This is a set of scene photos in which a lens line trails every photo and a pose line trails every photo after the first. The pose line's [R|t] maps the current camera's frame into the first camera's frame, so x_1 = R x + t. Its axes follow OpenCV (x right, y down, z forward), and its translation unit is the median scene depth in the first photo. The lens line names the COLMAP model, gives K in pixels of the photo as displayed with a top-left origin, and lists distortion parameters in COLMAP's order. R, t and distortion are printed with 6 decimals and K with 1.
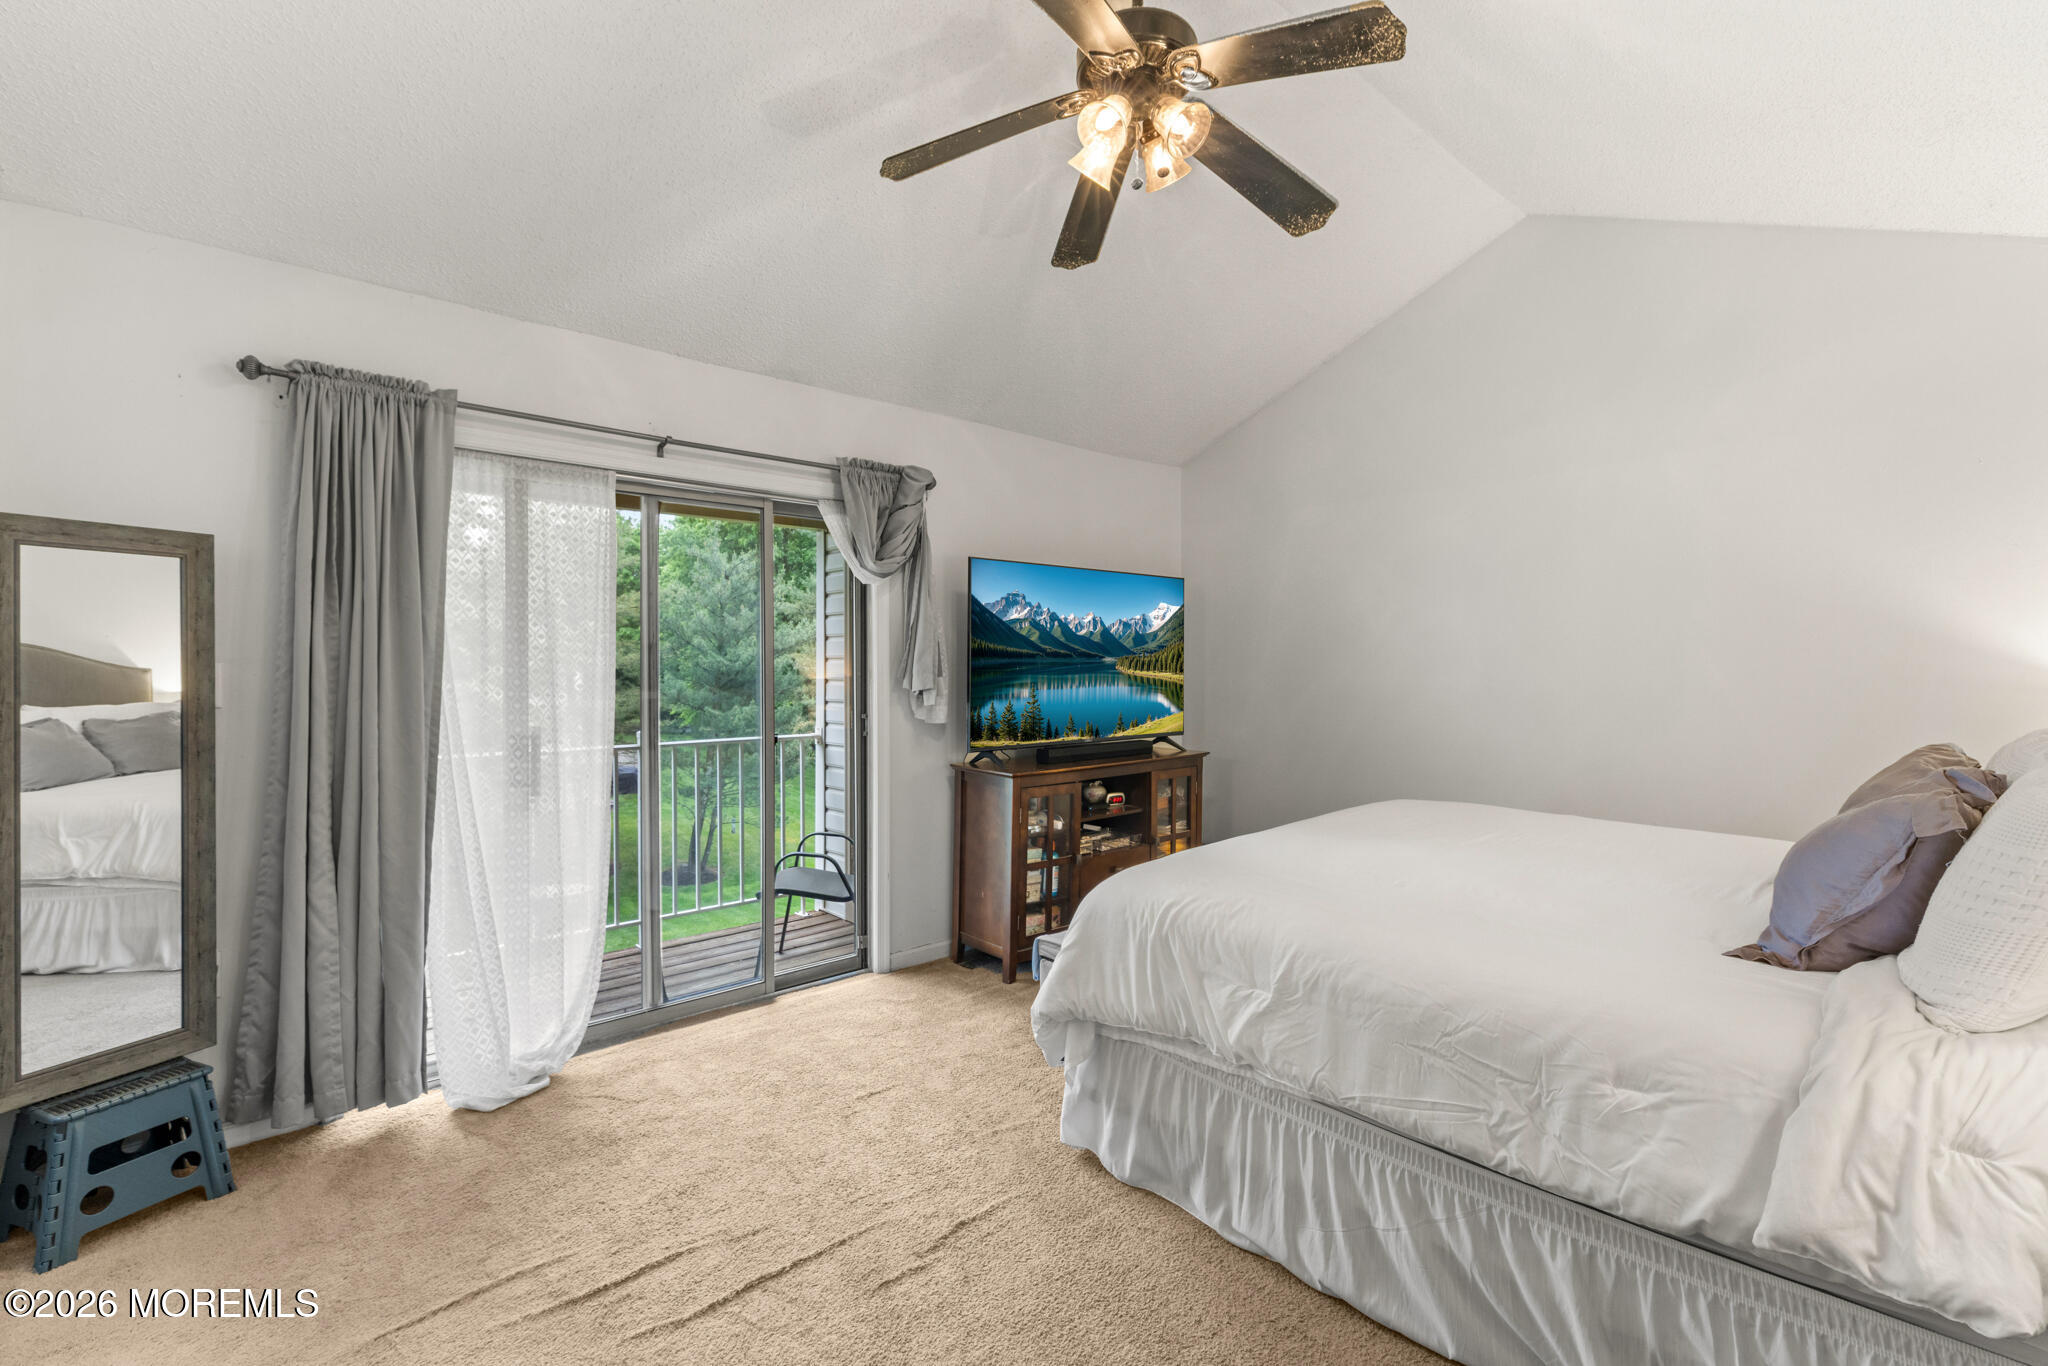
lens RADIAL K [[915.5, 0, 1026.4], [0, 915.5, 675.0], [0, 0, 1]] dist [0.001537, 0.000292]
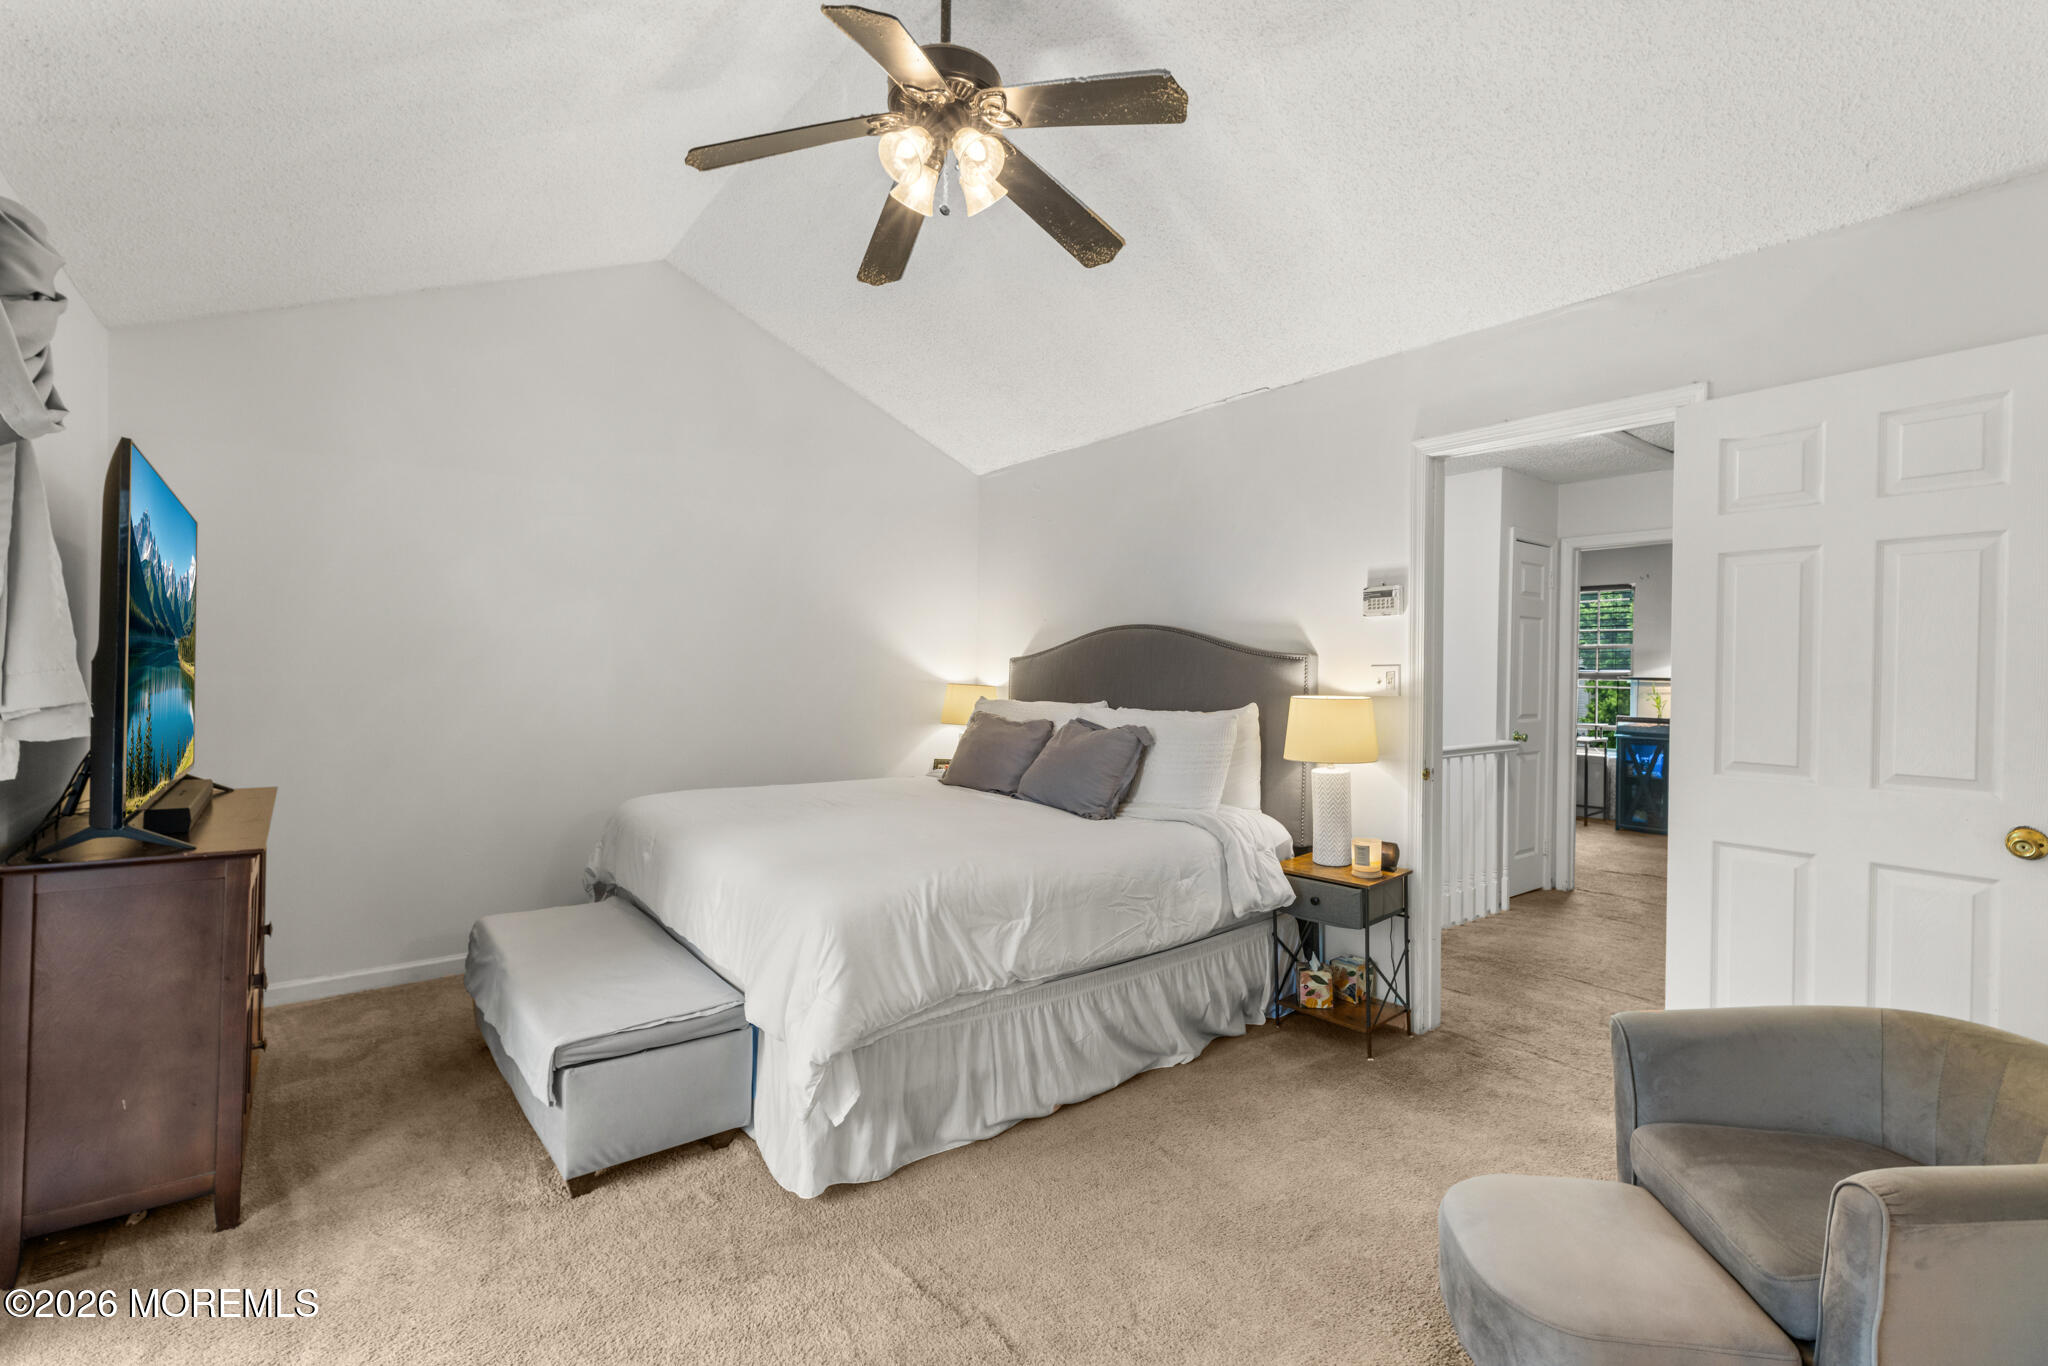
lens RADIAL K [[915.5, 0, 1026.4], [0, 915.5, 675.0], [0, 0, 1]] dist [0.001537, 0.000292]
pose [[0.052689, 0.001060, 0.998610, -1.014242], [-0.005569, 0.999984, -0.000768, -0.001843], [-0.998595, -0.005521, 0.052694, 0.898039]]
